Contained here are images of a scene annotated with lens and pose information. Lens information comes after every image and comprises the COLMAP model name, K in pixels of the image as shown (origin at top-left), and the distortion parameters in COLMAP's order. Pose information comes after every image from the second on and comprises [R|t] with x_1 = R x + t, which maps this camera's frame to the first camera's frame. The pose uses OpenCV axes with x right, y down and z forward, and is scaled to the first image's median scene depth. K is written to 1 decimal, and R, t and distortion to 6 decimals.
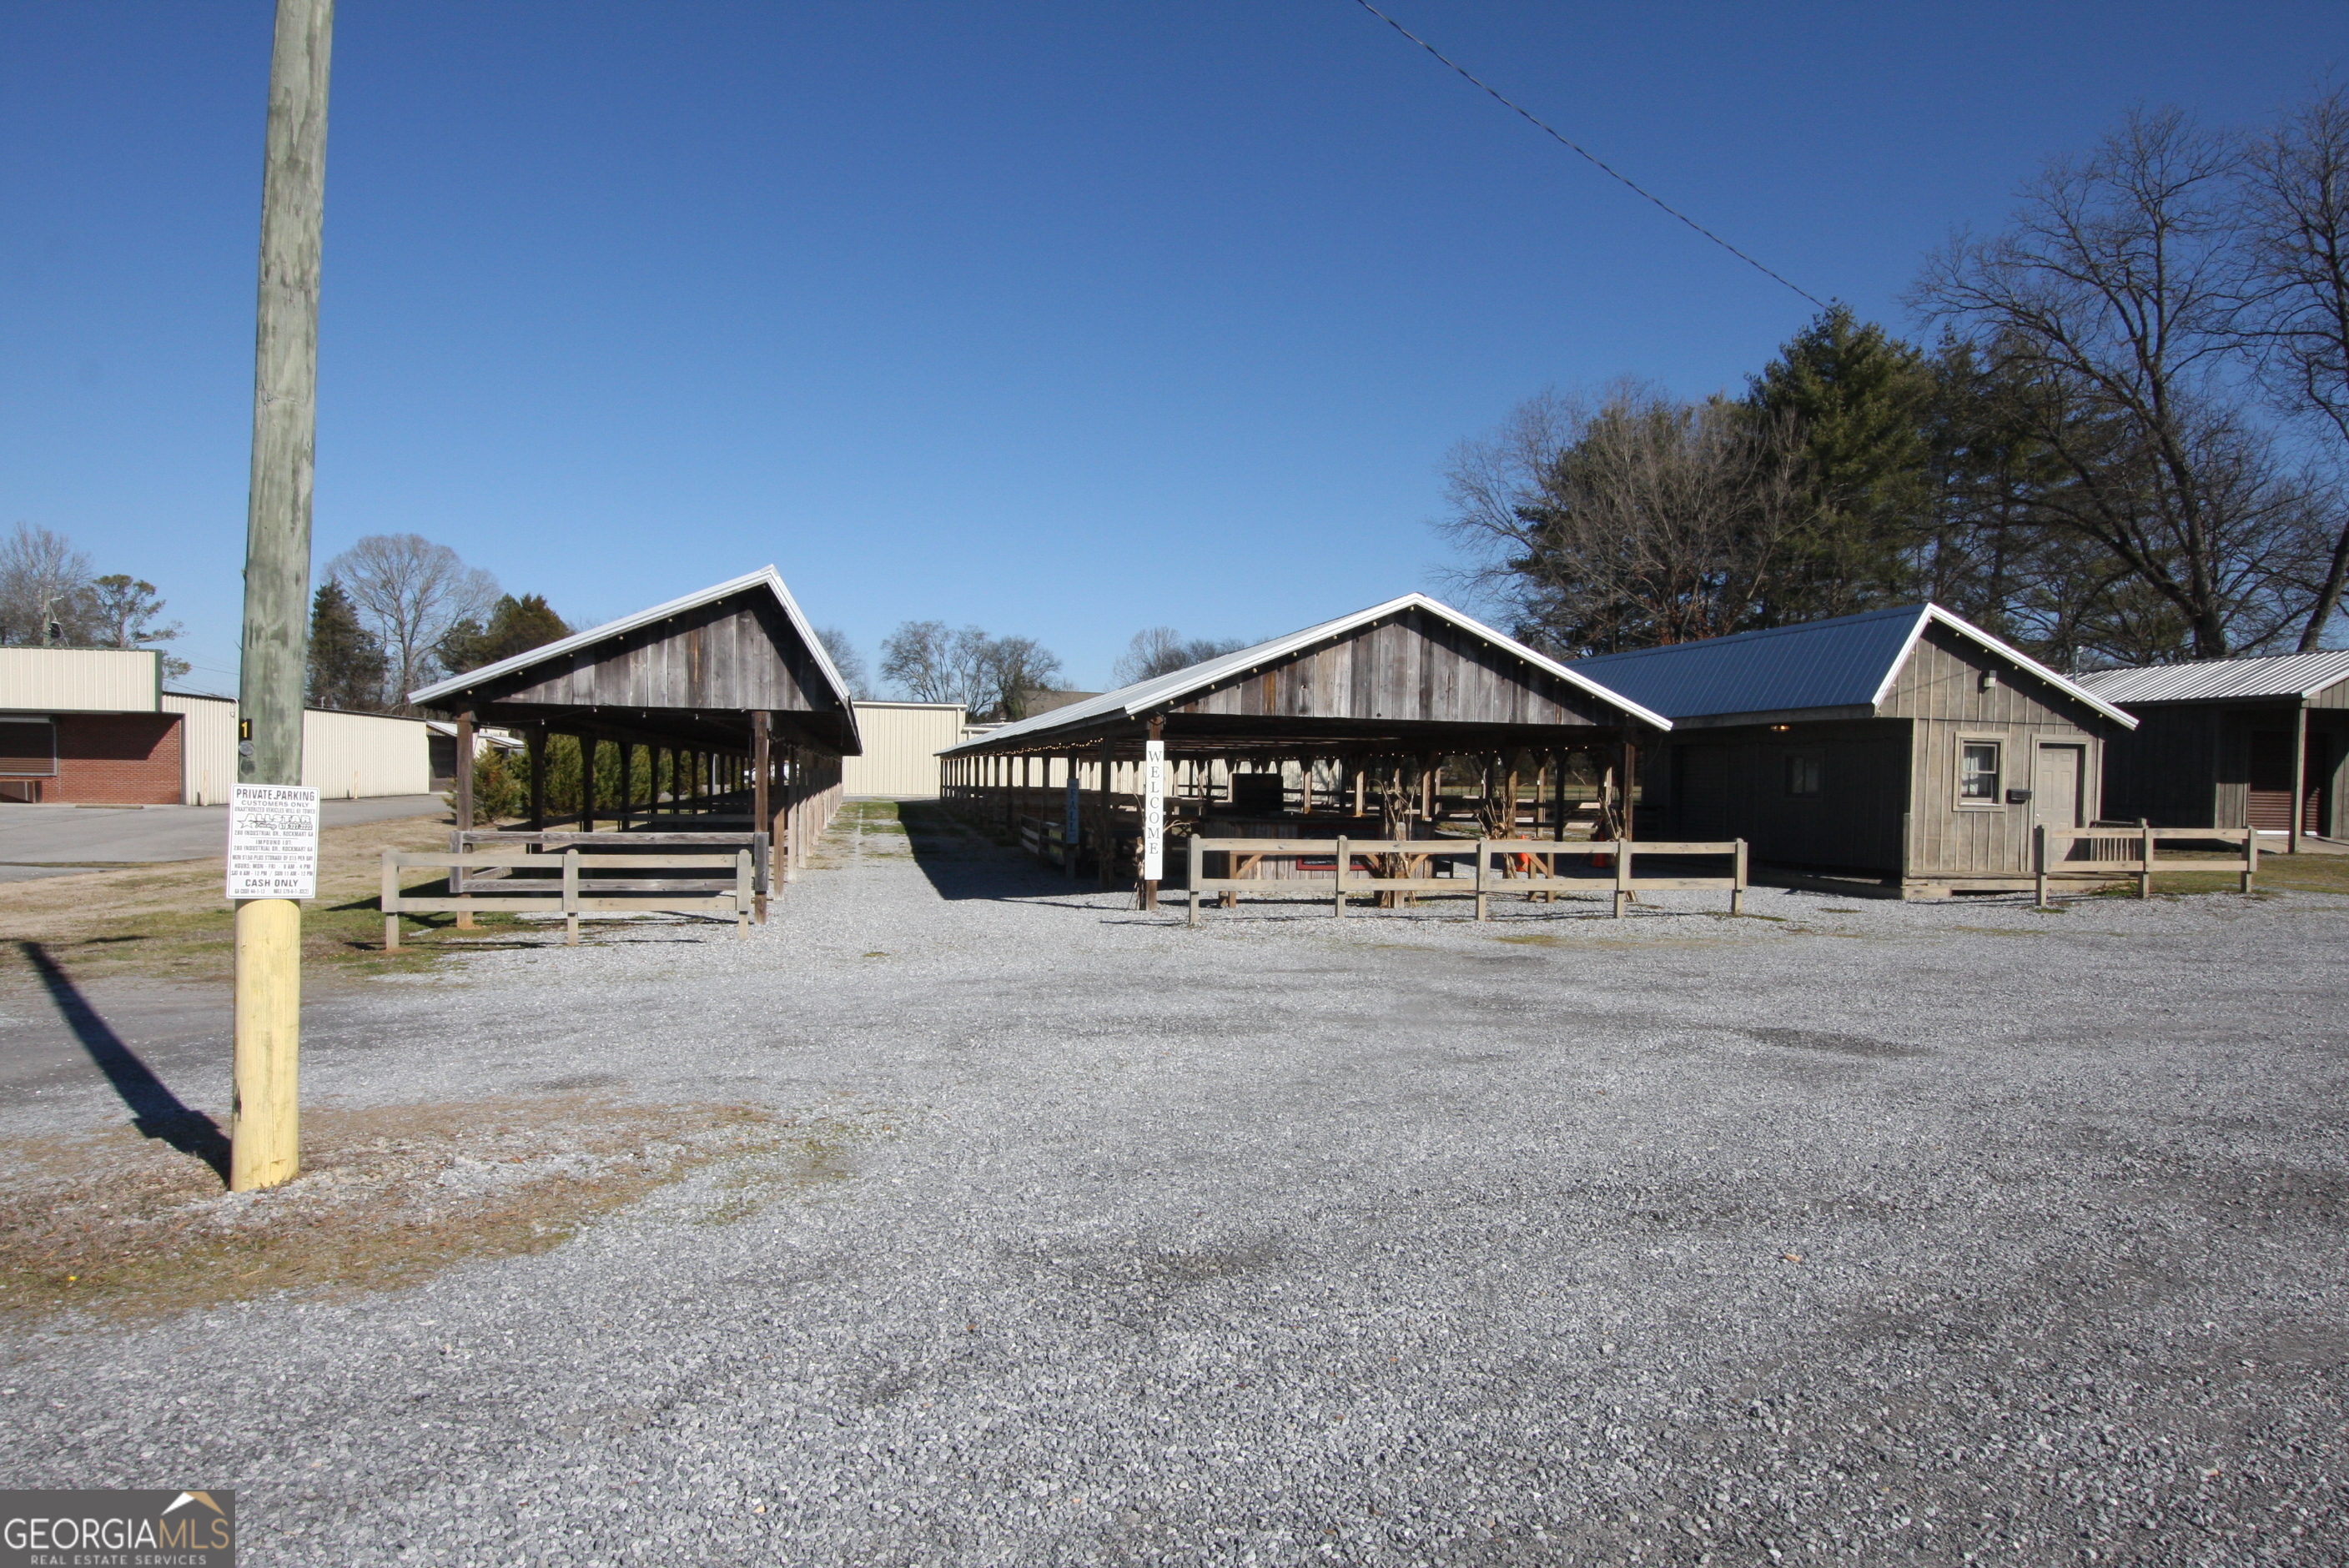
lens RADIAL K [[1374.8, 0, 1185.3], [0, 1374.8, 802.0], [0, 0, 1]] dist [-0.032048, 0.008132]
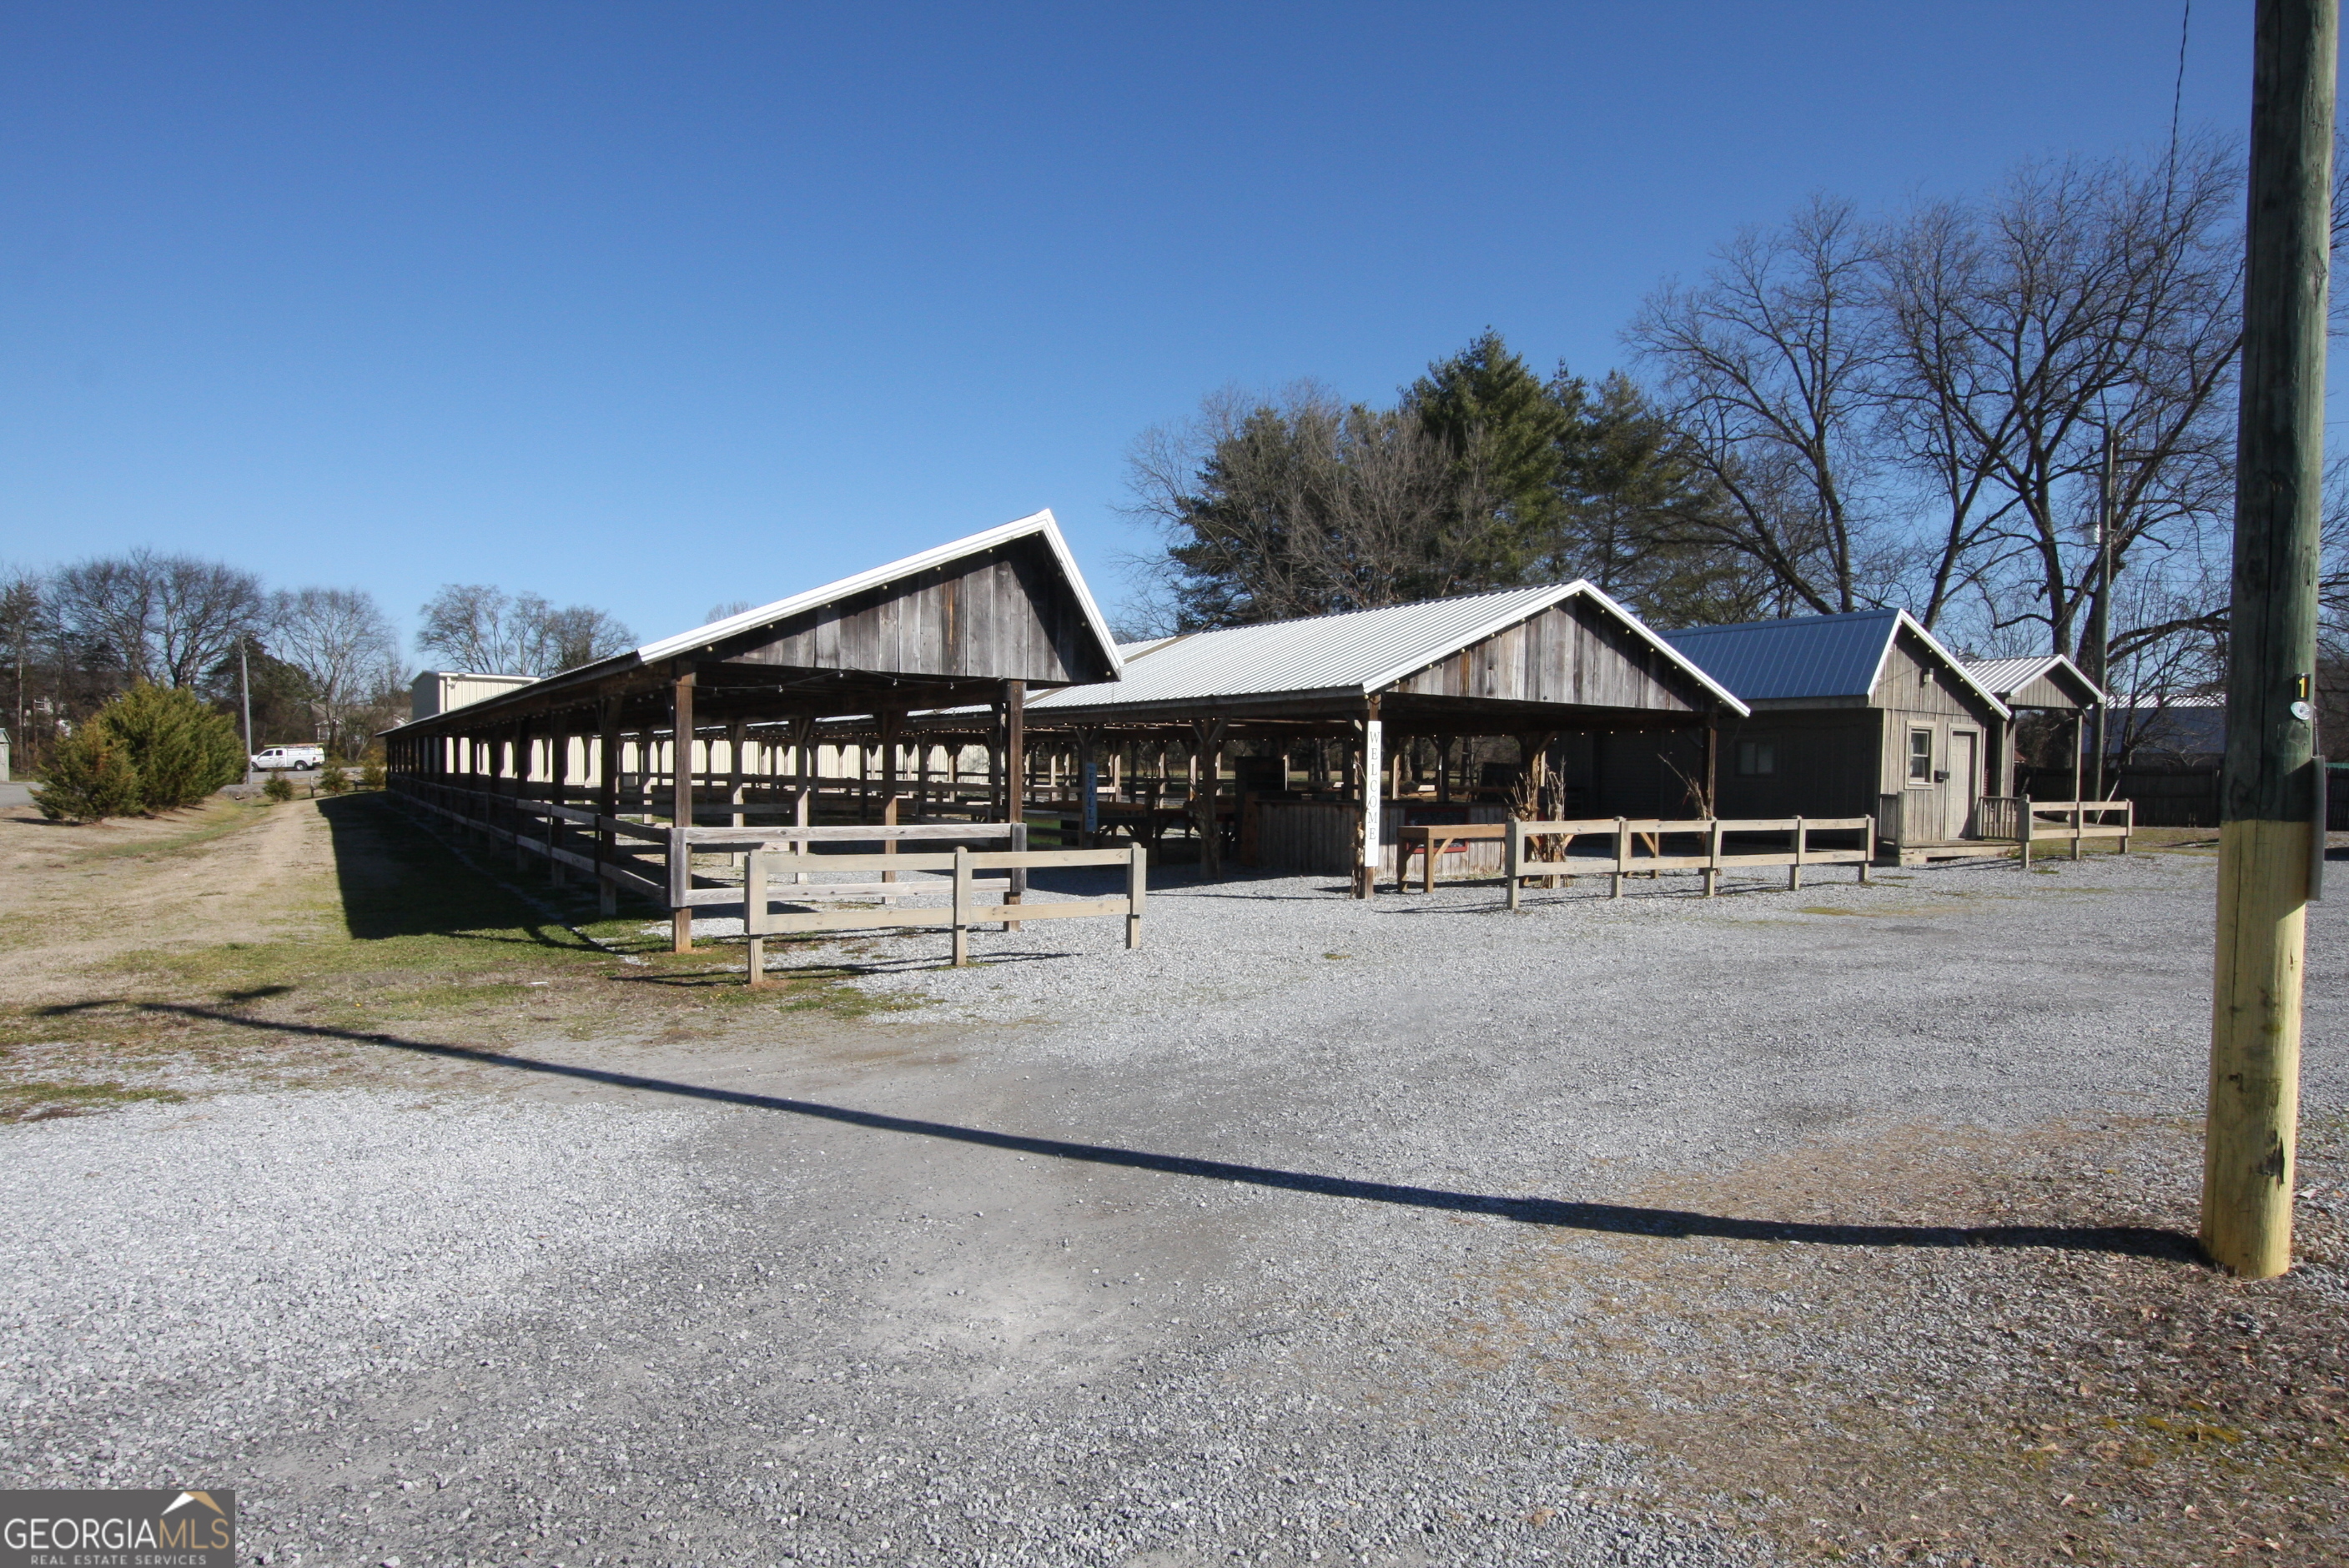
lens RADIAL K [[1374.8, 0, 1190.1], [0, 1374.8, 806.0], [0, 0, 1]] dist [-0.032048, 0.008132]
pose [[0.935106, -0.011658, 0.354176, -0.119159], [0.006810, 0.999865, 0.014932, -0.000192], [-0.354302, -0.011551, 0.935060, 0.038481]]
